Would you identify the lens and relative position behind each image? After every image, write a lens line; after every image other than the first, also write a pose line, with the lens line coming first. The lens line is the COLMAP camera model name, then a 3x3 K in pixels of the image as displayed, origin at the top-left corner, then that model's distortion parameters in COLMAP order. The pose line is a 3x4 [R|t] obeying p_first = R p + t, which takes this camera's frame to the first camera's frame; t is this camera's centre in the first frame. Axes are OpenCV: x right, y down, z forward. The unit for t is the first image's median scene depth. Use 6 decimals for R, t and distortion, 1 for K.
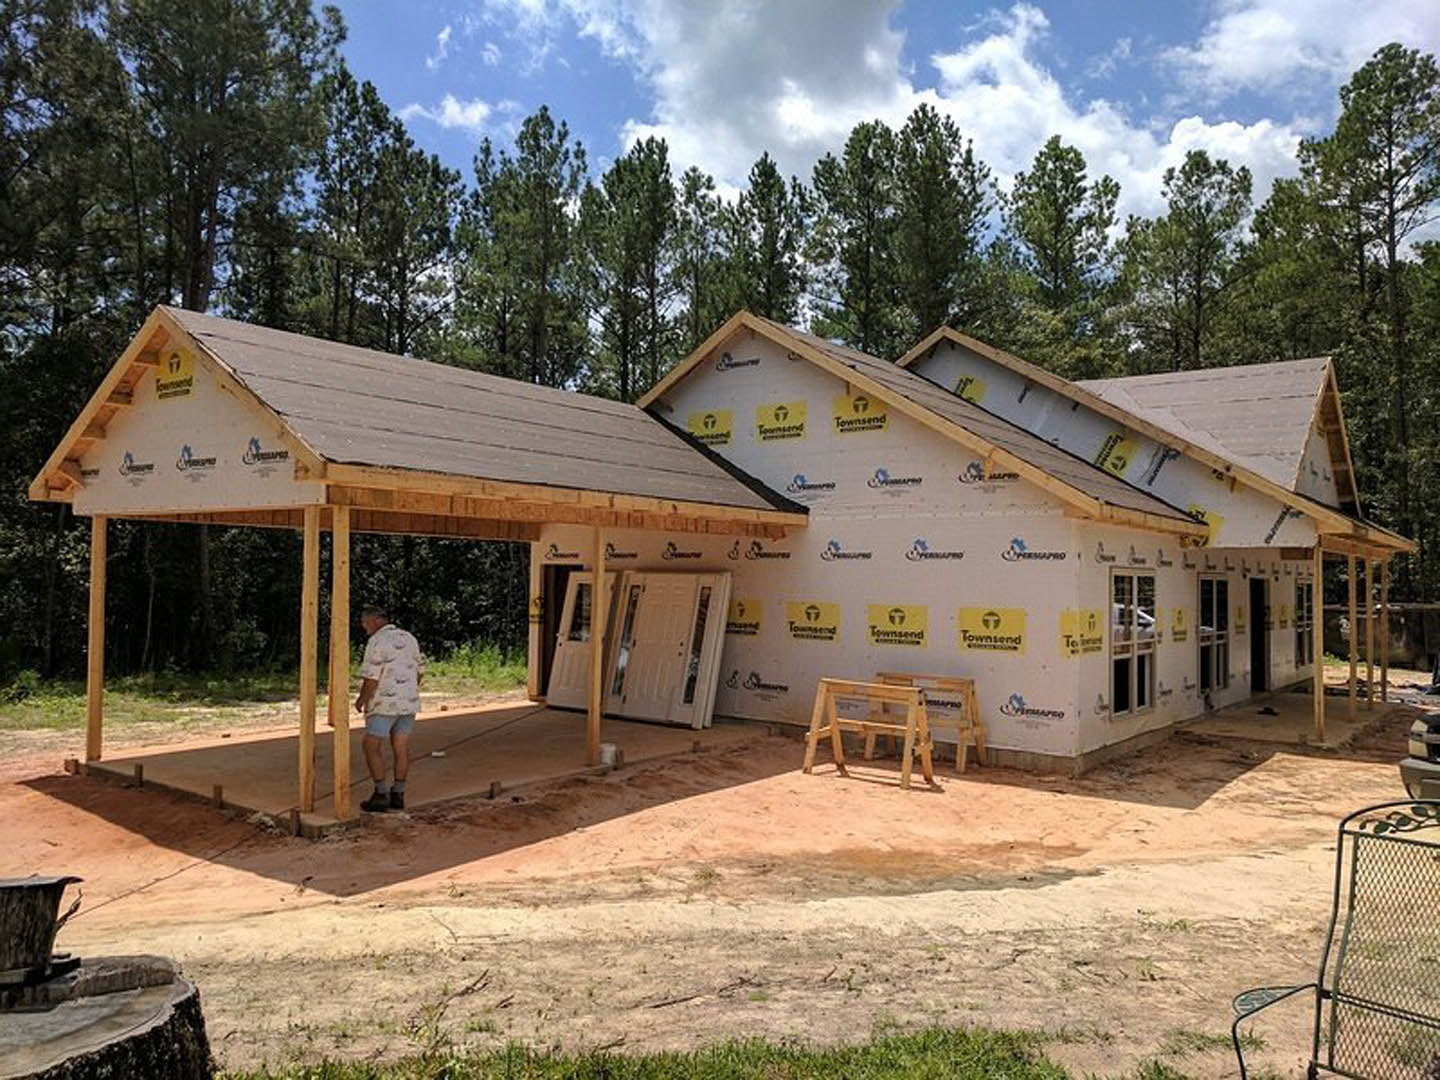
lens RADIAL K [[1083.6, 0, 712.9], [0, 1083.6, 535.3], [0, 0, 1]] dist [0.016841, 0.009890]
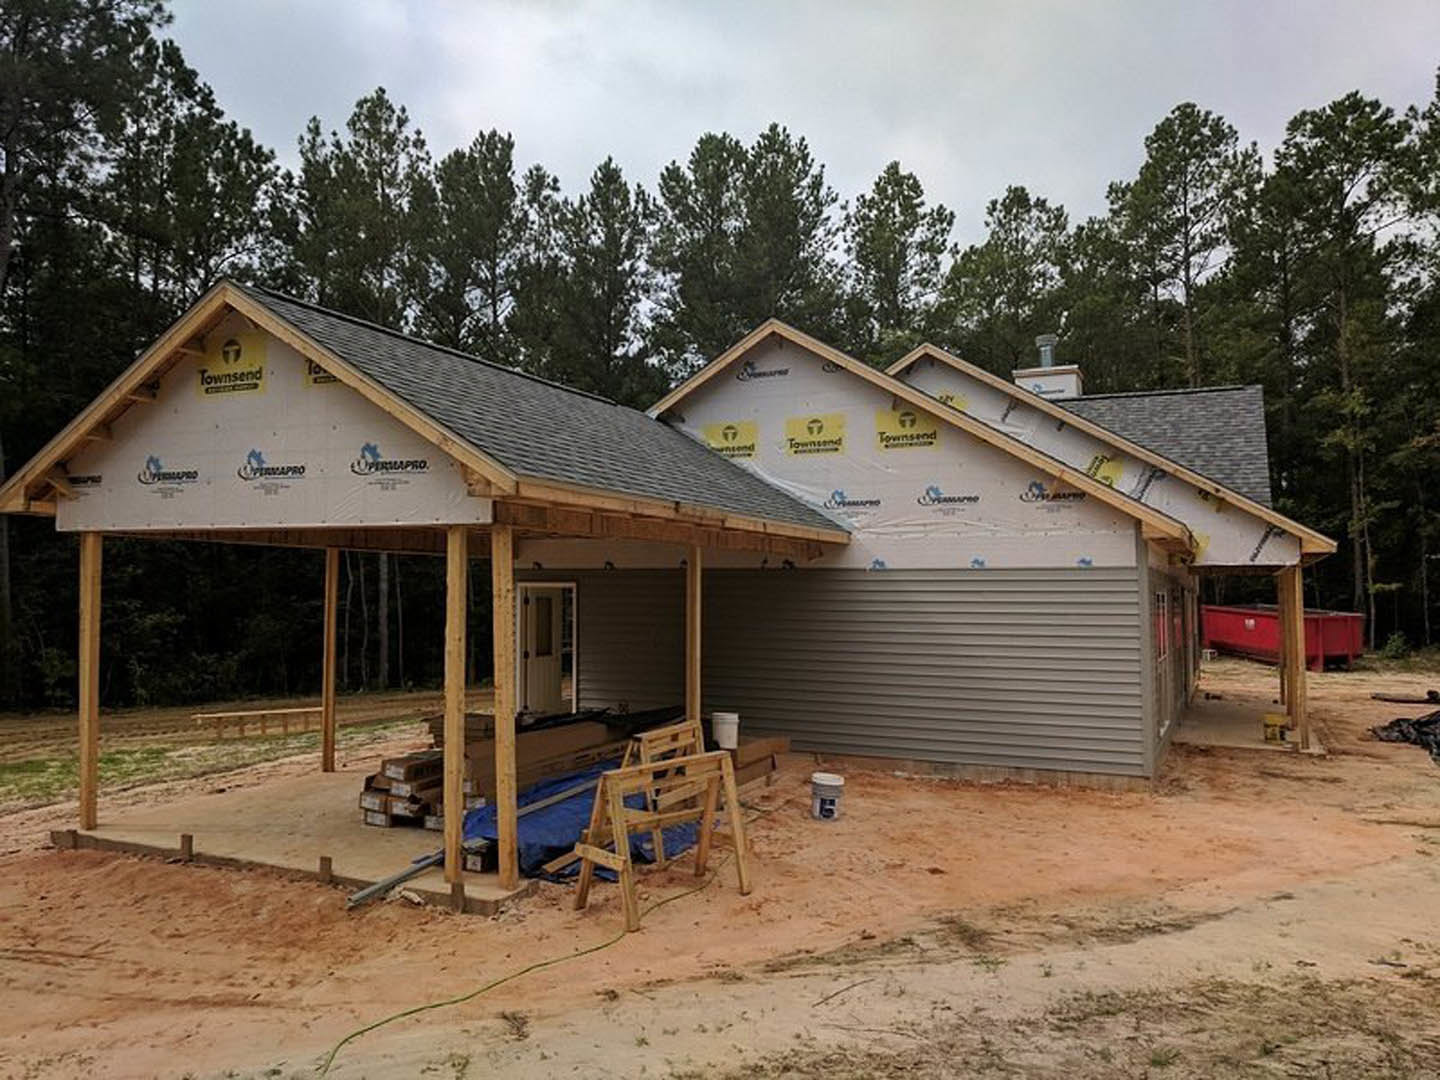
lens RADIAL K [[1083.6, 0, 714.7], [0, 1083.6, 542.0], [0, 0, 1]] dist [0.016841, 0.009890]
pose [[0.978273, 0.002598, 0.207306, -0.067866], [-0.002169, 0.999995, -0.002295, -0.002360], [-0.207311, 0.001796, 0.978274, 0.023573]]
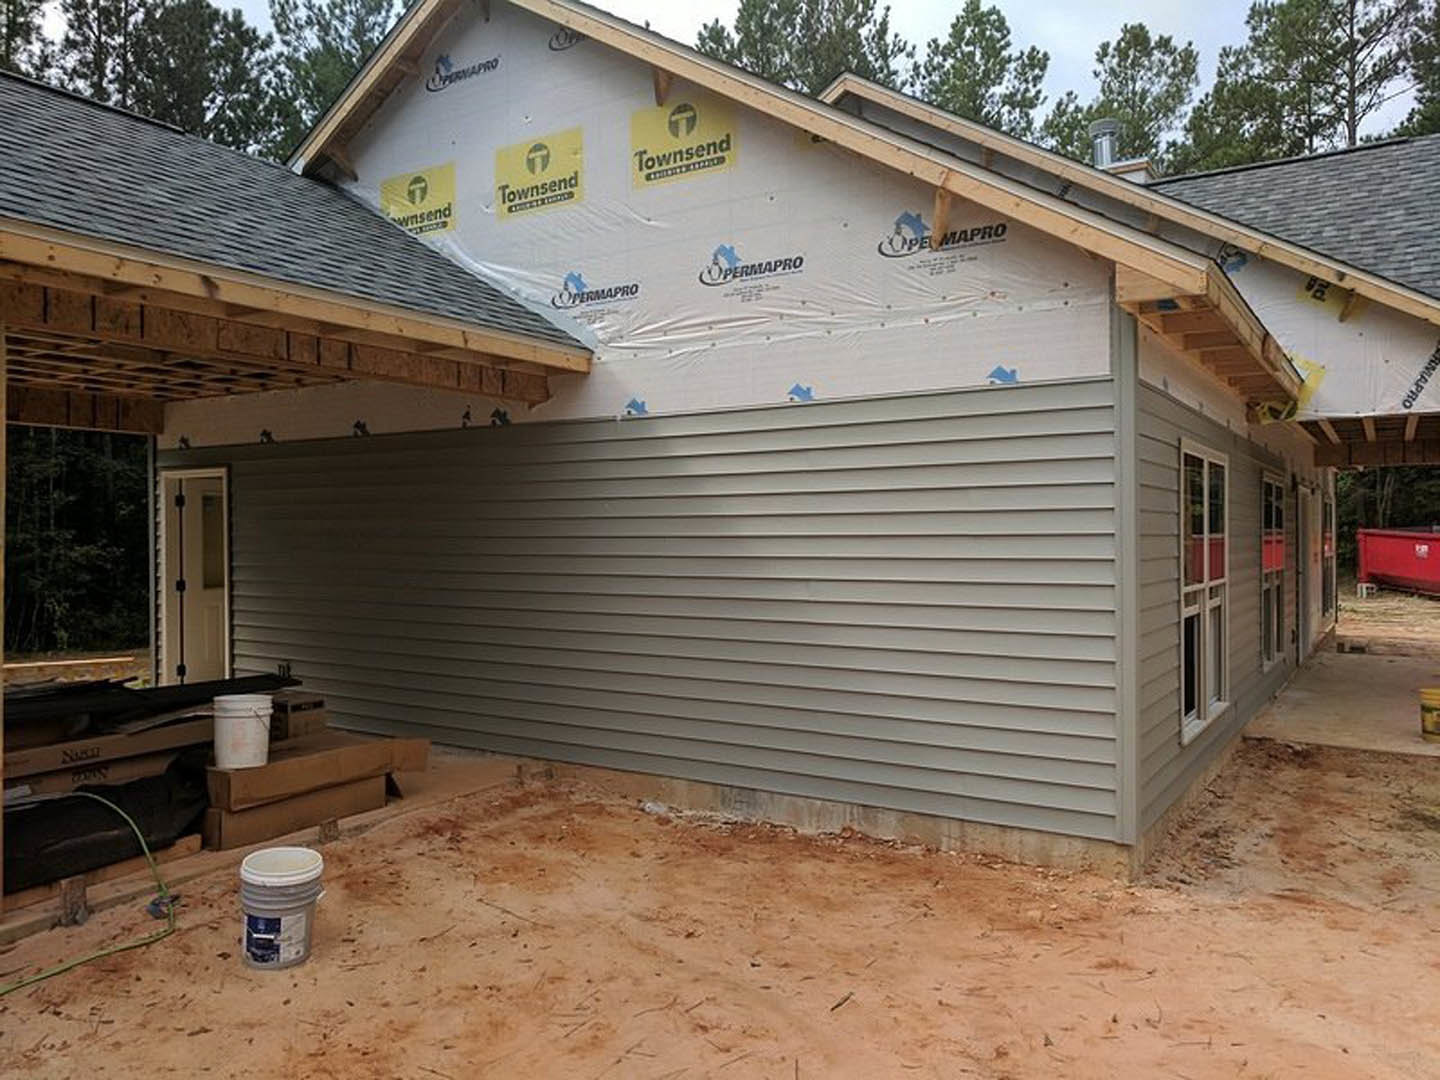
lens RADIAL K [[1083.6, 0, 715.4], [0, 1083.6, 552.7], [0, 0, 1]] dist [0.016841, 0.009890]
pose [[0.996202, -0.017368, 0.085317, 0.030273], [0.012124, 0.998027, 0.061601, 0.013531], [-0.086219, -0.060333, 0.994448, 0.141499]]
